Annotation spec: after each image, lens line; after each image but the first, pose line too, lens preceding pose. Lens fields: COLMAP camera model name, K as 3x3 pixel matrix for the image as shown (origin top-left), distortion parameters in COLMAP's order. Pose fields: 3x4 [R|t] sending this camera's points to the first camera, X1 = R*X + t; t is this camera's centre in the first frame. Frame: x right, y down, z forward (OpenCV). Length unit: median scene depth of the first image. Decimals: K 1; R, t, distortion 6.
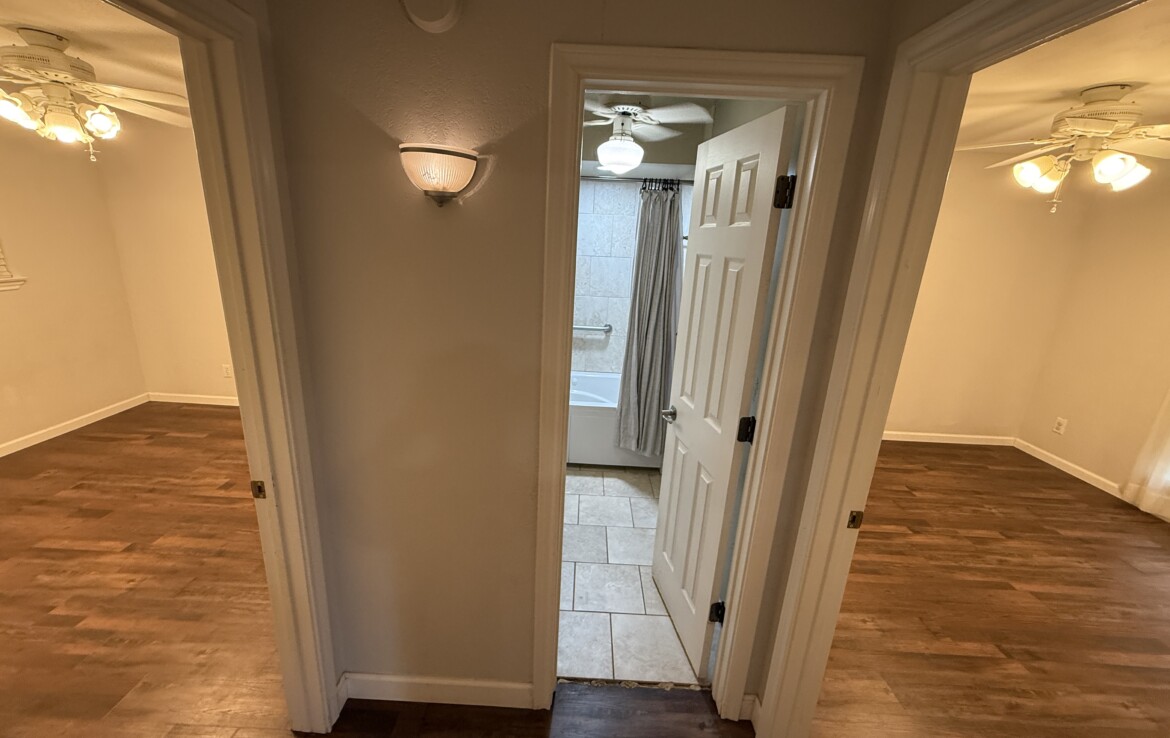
lens RADIAL K [[465.7, 0, 580.7], [0, 465.7, 367.8], [0, 0, 1]] dist [0.001253, 0.000079]
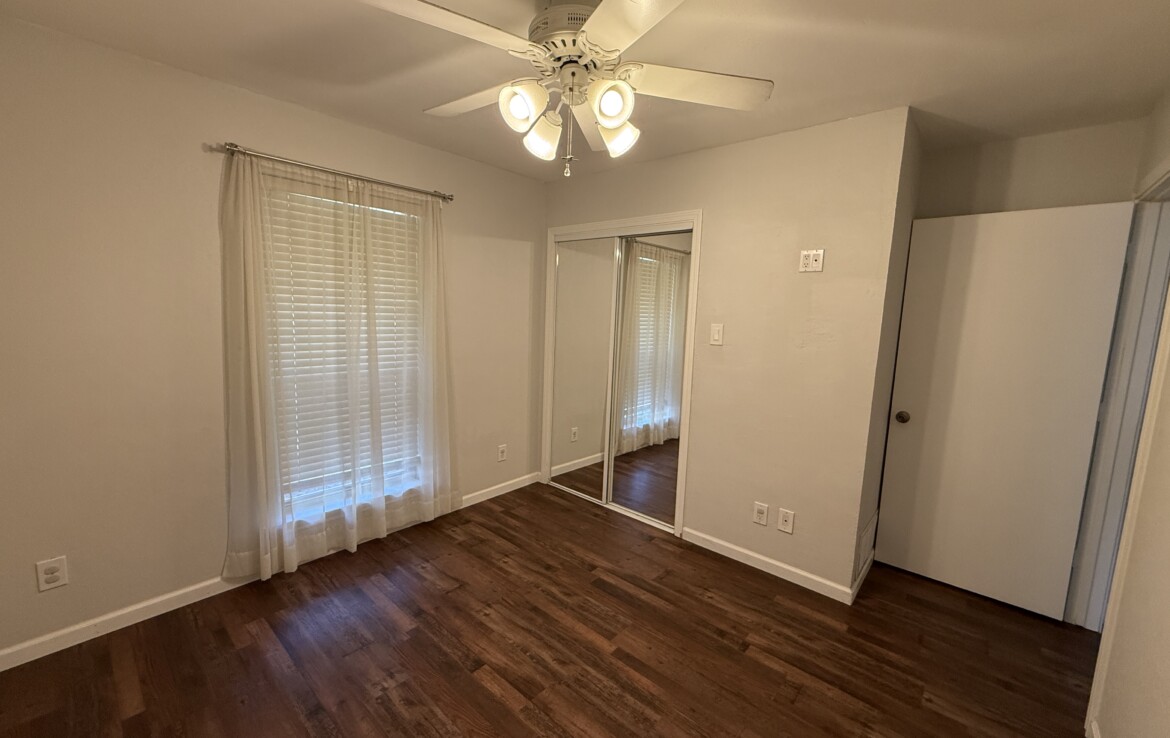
lens RADIAL K [[465.7, 0, 580.7], [0, 465.7, 367.8], [0, 0, 1]] dist [0.001253, 0.000079]
pose [[-0.757943, -0.156865, 0.633179, 0.458469], [0.110115, 0.925959, 0.361212, -0.263142], [-0.642959, 0.343501, -0.684551, 1.246638]]
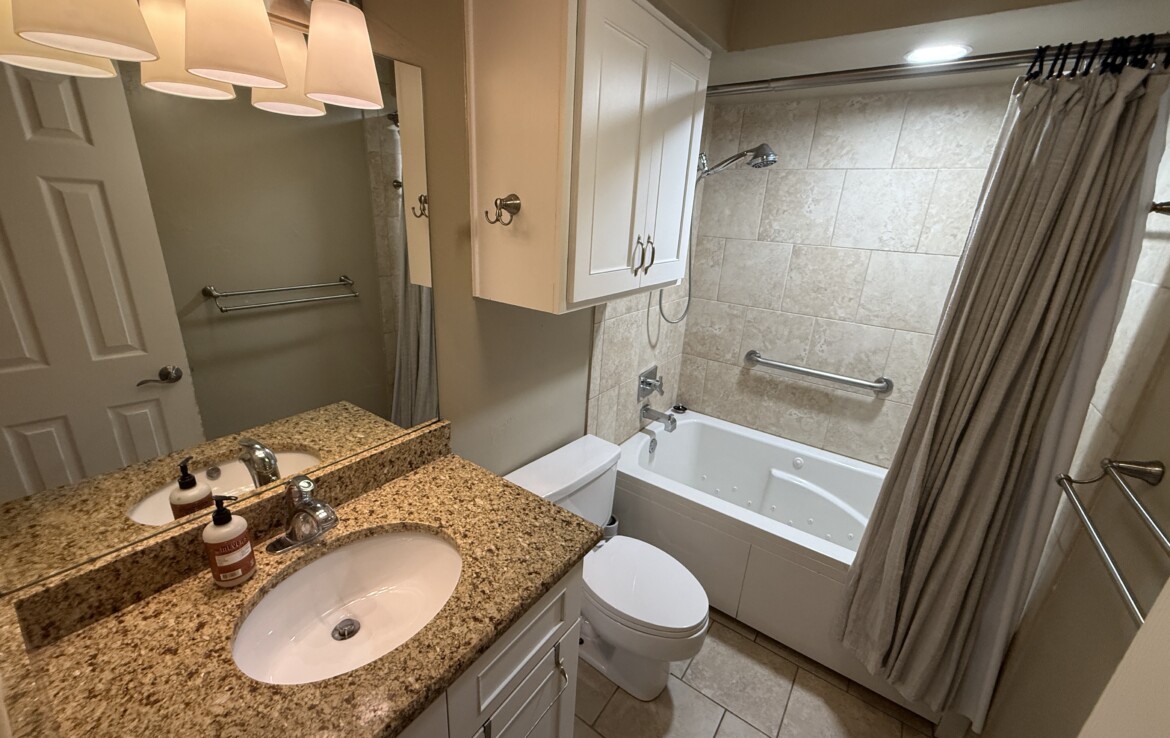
lens RADIAL K [[465.7, 0, 580.7], [0, 465.7, 367.8], [0, 0, 1]] dist [0.001253, 0.000079]
pose [[0.821094, 0.177100, -0.542624, 0.005532], [-0.164997, 0.983707, 0.071389, -0.007910], [0.546426, 0.030914, 0.836937, 0.032968]]
